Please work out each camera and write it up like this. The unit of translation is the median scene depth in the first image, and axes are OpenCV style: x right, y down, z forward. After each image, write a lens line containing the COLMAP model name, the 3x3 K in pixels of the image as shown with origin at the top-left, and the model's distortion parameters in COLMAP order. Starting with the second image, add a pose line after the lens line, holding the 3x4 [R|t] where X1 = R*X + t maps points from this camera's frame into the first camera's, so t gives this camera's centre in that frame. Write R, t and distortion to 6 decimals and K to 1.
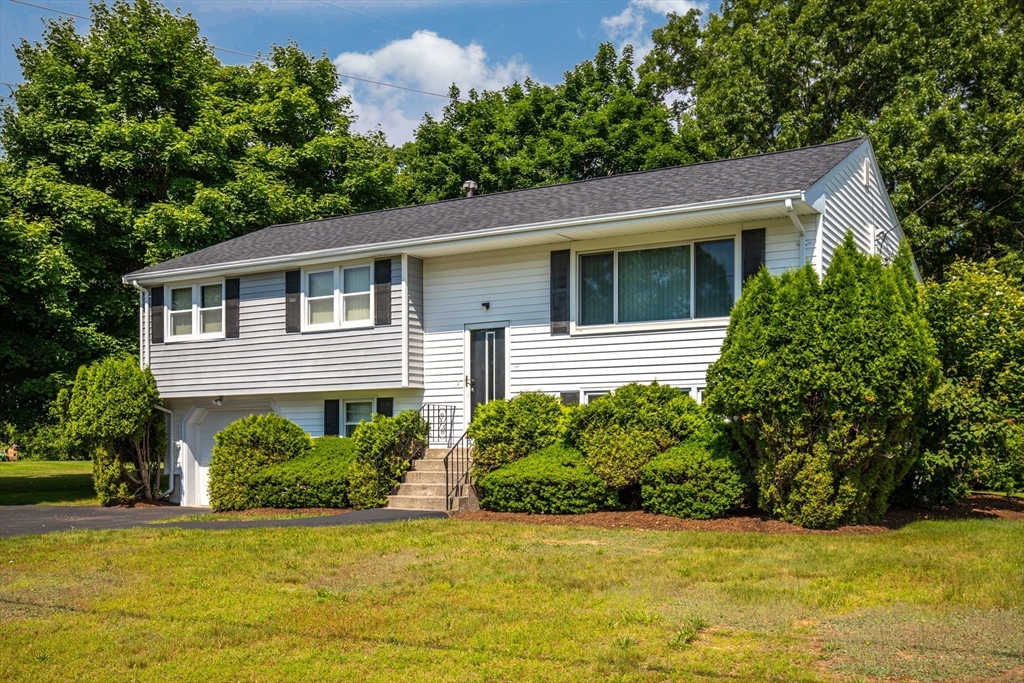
lens RADIAL K [[1069.5, 0, 503.7], [0, 1069.5, 430.6], [0, 0, 1]] dist [0.019857, 0.000000]
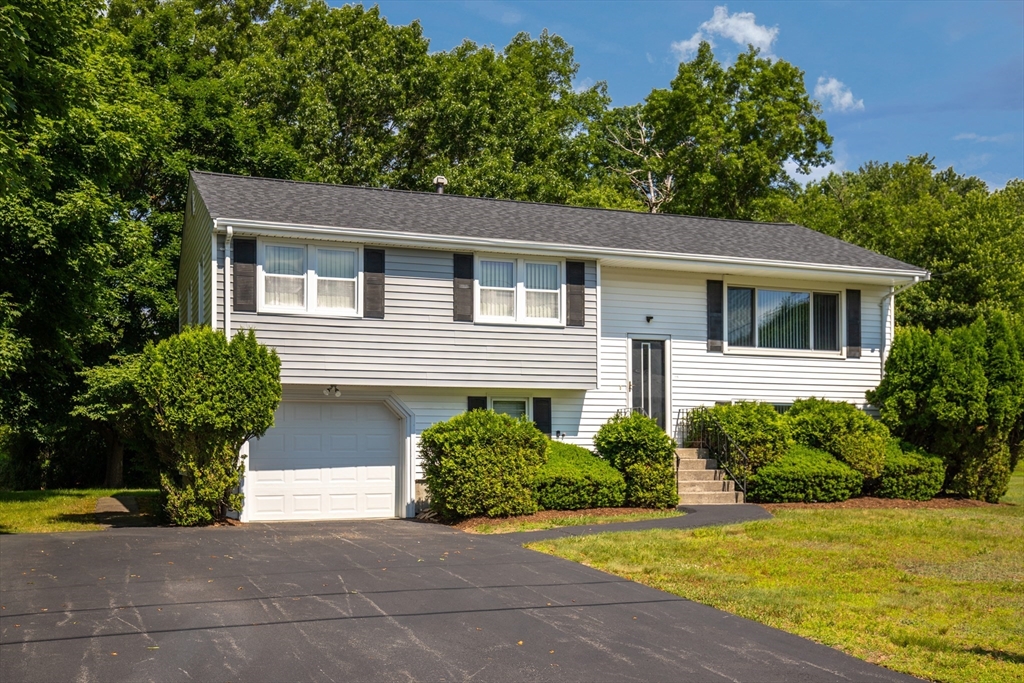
lens RADIAL K [[1107.2, 0, 497.8], [0, 1107.2, 413.6], [0, 0, 1]] dist [0.044251, 0.000000]
pose [[0.601710, 0.032302, 0.798061, -0.982294], [-0.014051, 0.999455, -0.029860, 0.015817], [-0.798591, 0.006753, 0.601836, 0.428650]]
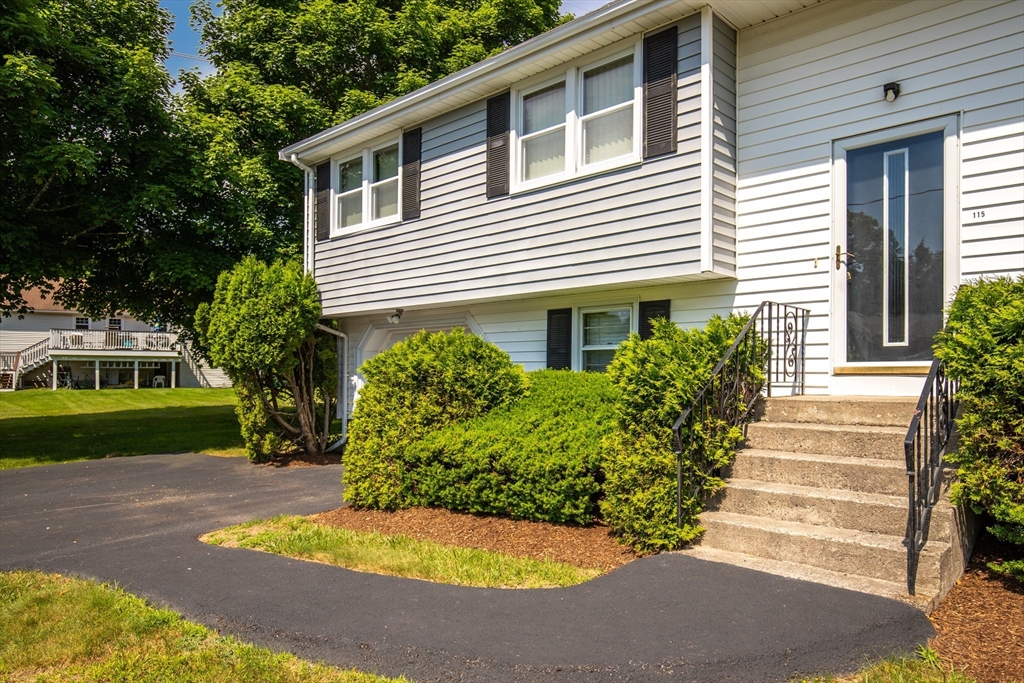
lens RADIAL K [[686.0, 0, 525.2], [0, 686.0, 368.0], [0, 0, 1]] dist [-0.004073, 0.004562]
pose [[0.980897, 0.005701, -0.194446, -0.110896], [-0.004794, 0.999975, 0.005137, 0.002804], [0.194470, -0.004107, 0.980900, 0.655710]]
